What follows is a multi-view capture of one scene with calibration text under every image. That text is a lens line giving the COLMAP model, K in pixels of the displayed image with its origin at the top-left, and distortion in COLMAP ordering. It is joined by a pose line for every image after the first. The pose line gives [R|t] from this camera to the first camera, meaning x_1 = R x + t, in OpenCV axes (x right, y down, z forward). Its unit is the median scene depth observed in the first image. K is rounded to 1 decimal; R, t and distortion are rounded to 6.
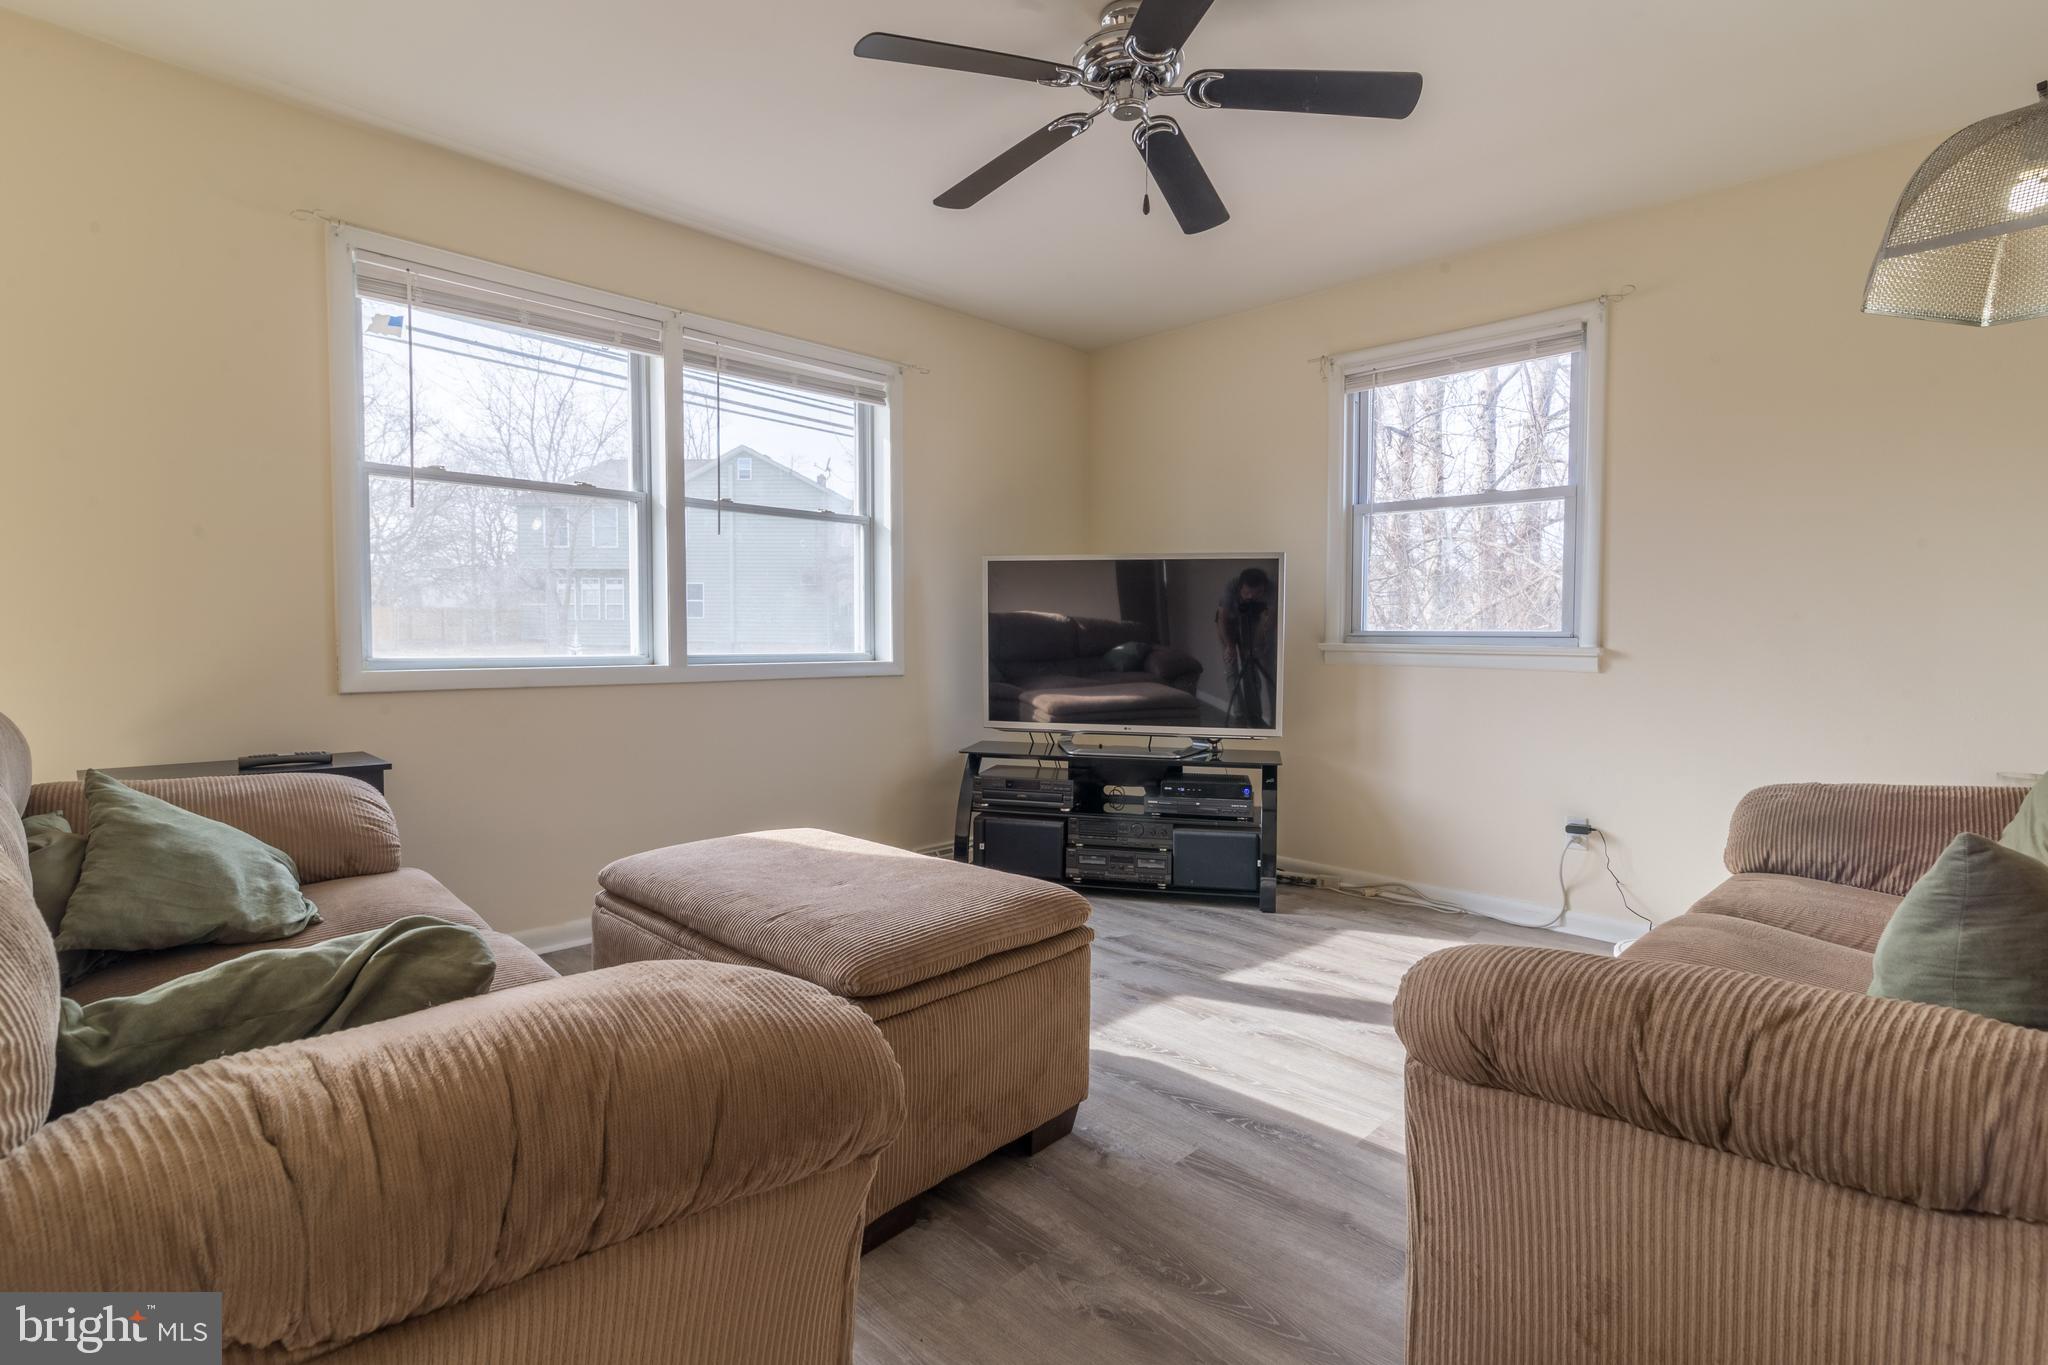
lens RADIAL K [[948.4, 0, 1026.8], [0, 948.4, 679.5], [0, 0, 1]] dist [0.003881, -0.000440]
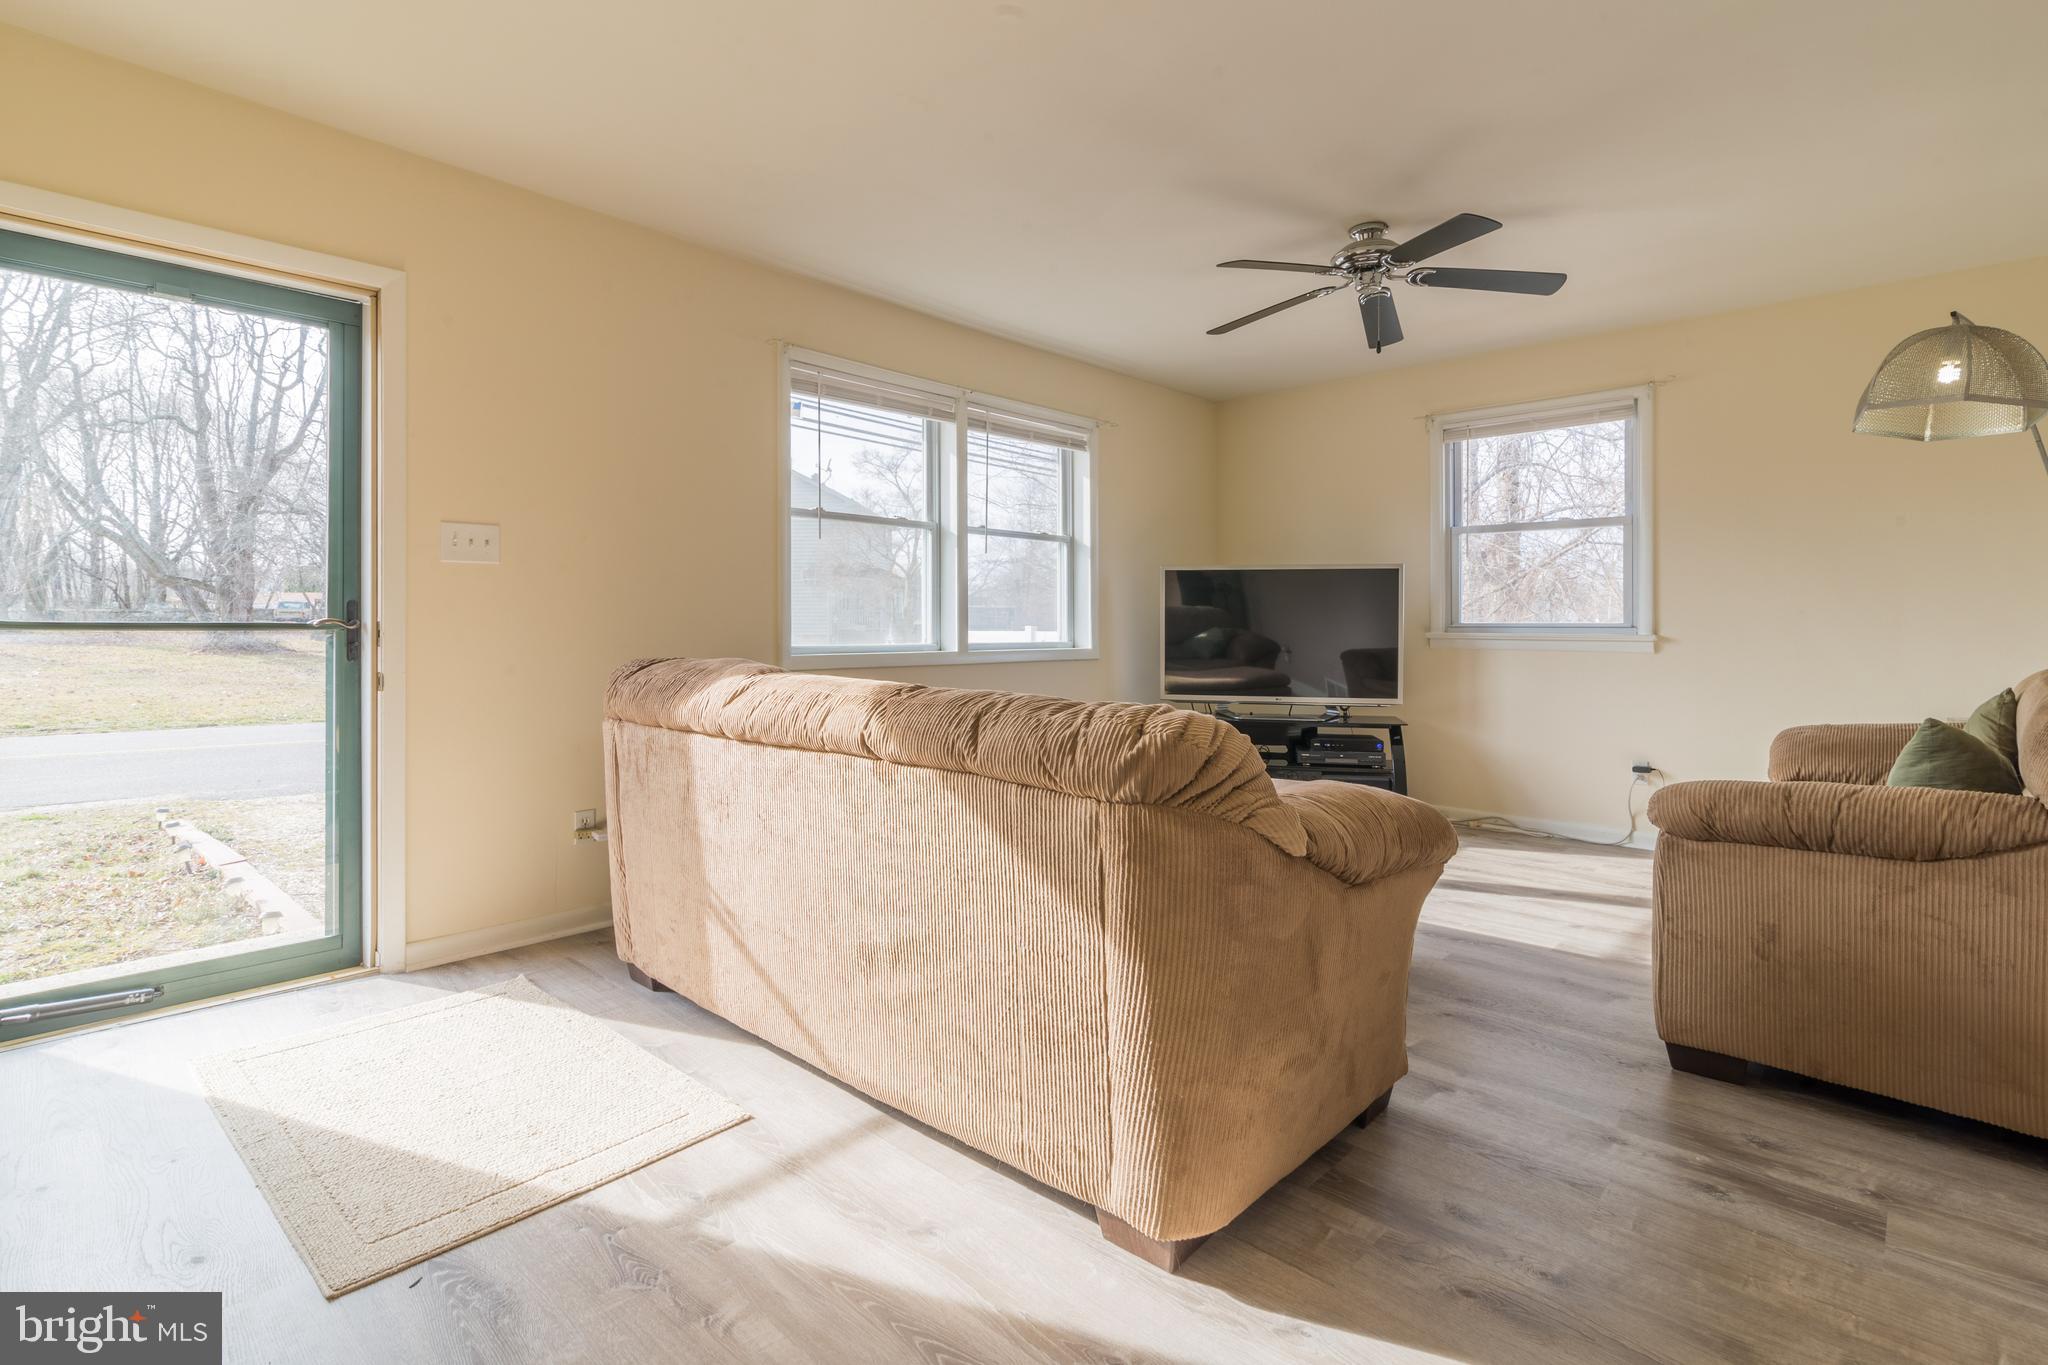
lens RADIAL K [[948.4, 0, 988.2], [0, 948.4, 635.1], [0, 0, 1]] dist [0.003881, -0.000440]
pose [[0.999983, -0.003958, 0.004314, -0.327859], [0.004121, 0.999248, -0.038562, 0.014129], [-0.004158, 0.038579, 0.999247, -0.327550]]
